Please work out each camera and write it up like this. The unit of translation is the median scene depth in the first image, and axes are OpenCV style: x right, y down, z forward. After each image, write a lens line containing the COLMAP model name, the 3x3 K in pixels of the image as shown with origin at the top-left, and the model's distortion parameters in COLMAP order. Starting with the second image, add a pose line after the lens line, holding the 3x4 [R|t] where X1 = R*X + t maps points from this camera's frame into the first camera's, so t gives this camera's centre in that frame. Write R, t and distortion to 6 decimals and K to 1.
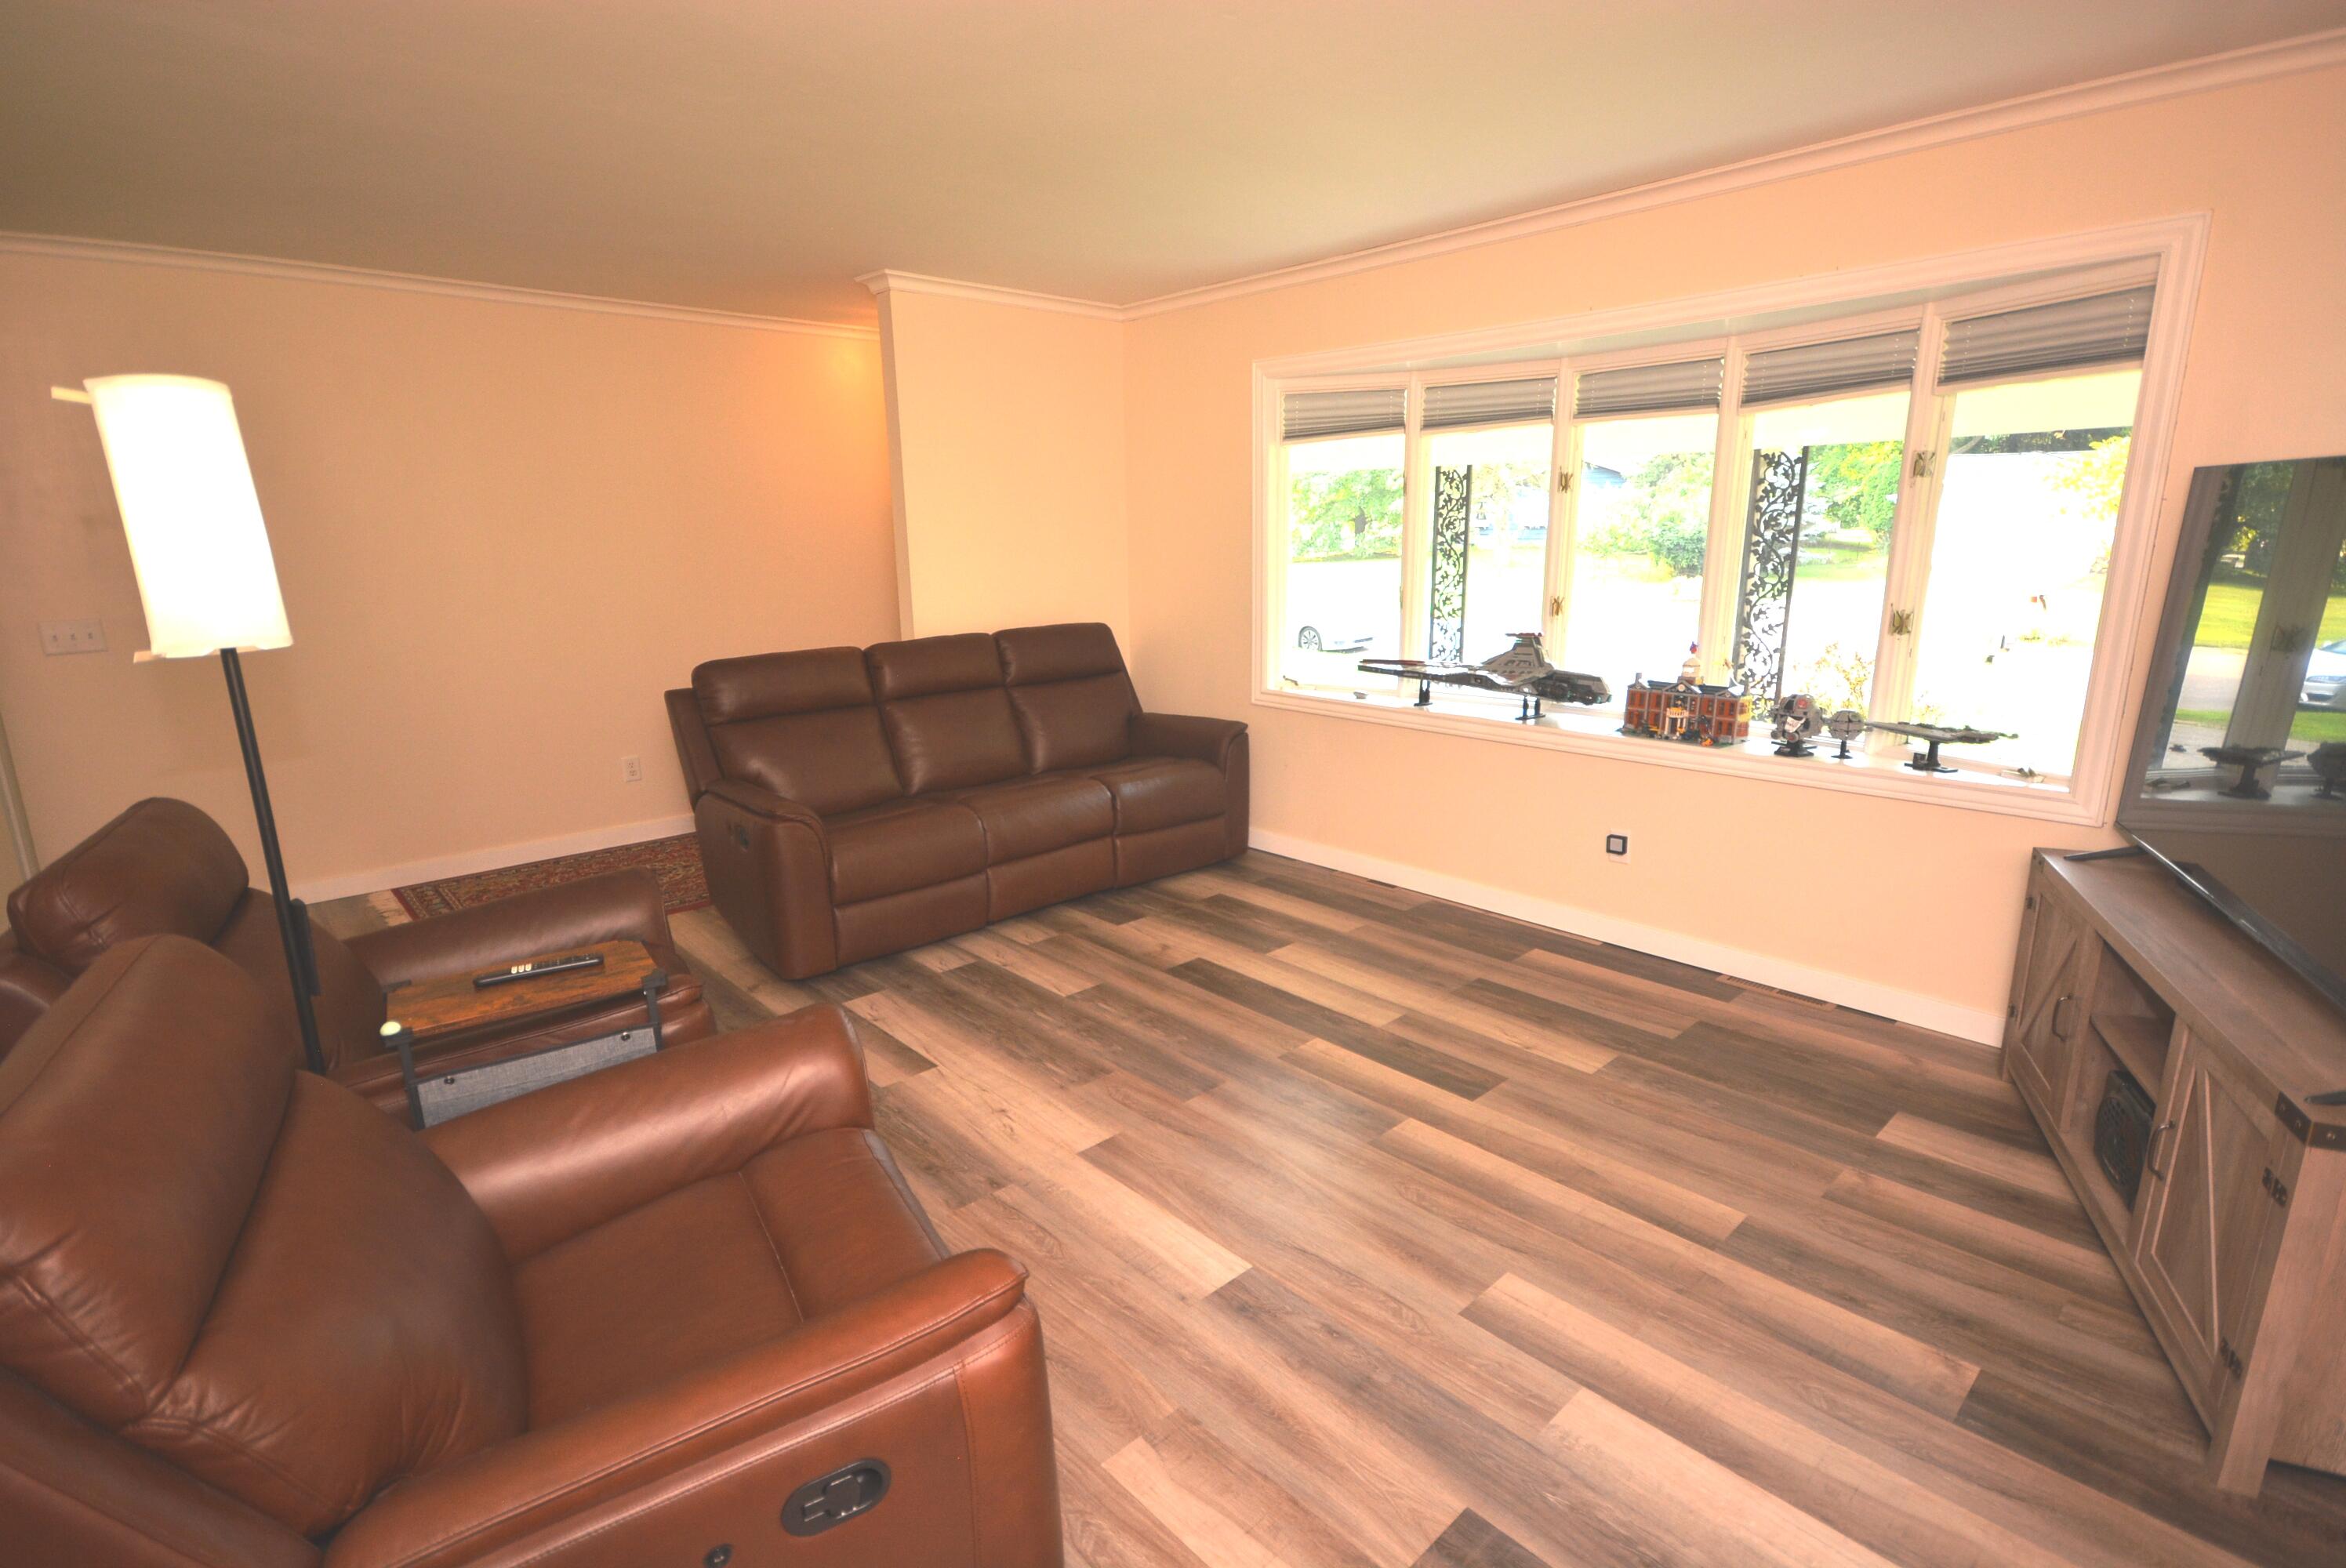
lens RADIAL K [[1137.7, 0, 1180.3], [0, 1137.7, 806.2], [0, 0, 1]] dist [0.005332, 0.000767]
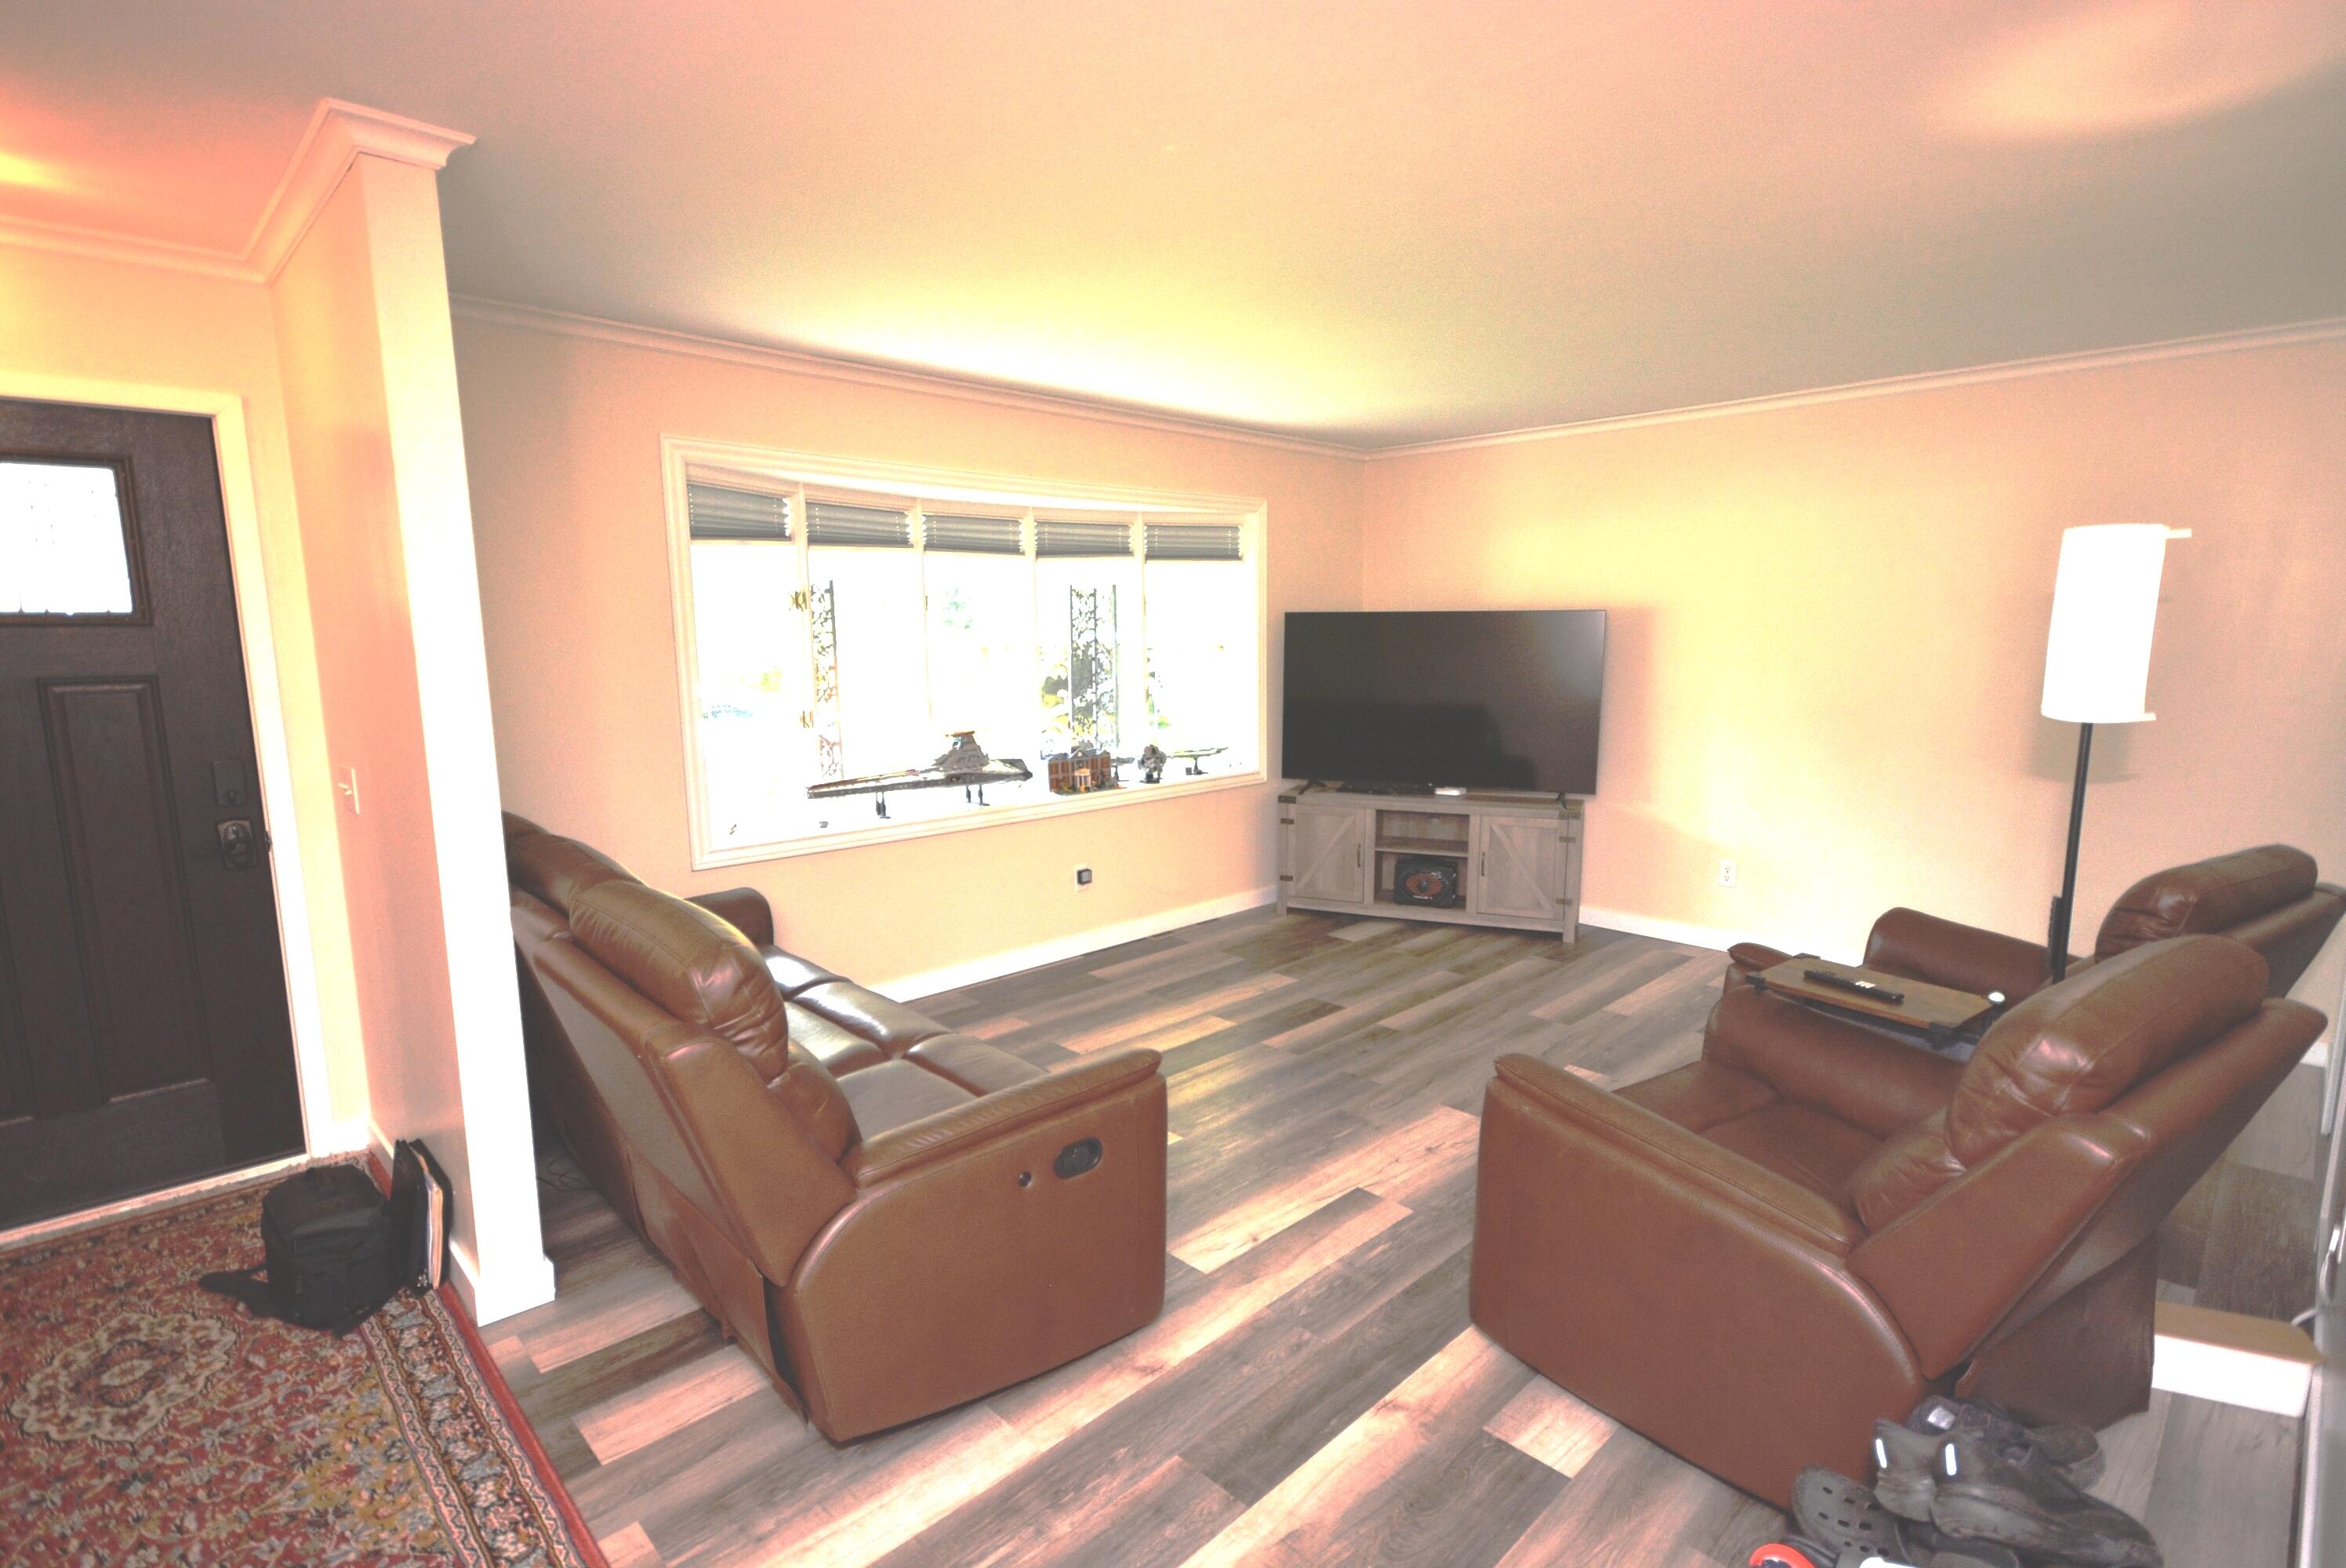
lens RADIAL K [[1137.7, 0, 1180.3], [0, 1137.7, 806.2], [0, 0, 1]] dist [0.005332, 0.000767]
pose [[-0.046143, -0.141821, 0.988816, -1.019539], [0.245999, 0.957773, 0.148848, -0.237824], [-0.968171, 0.250116, -0.009306, 0.989796]]
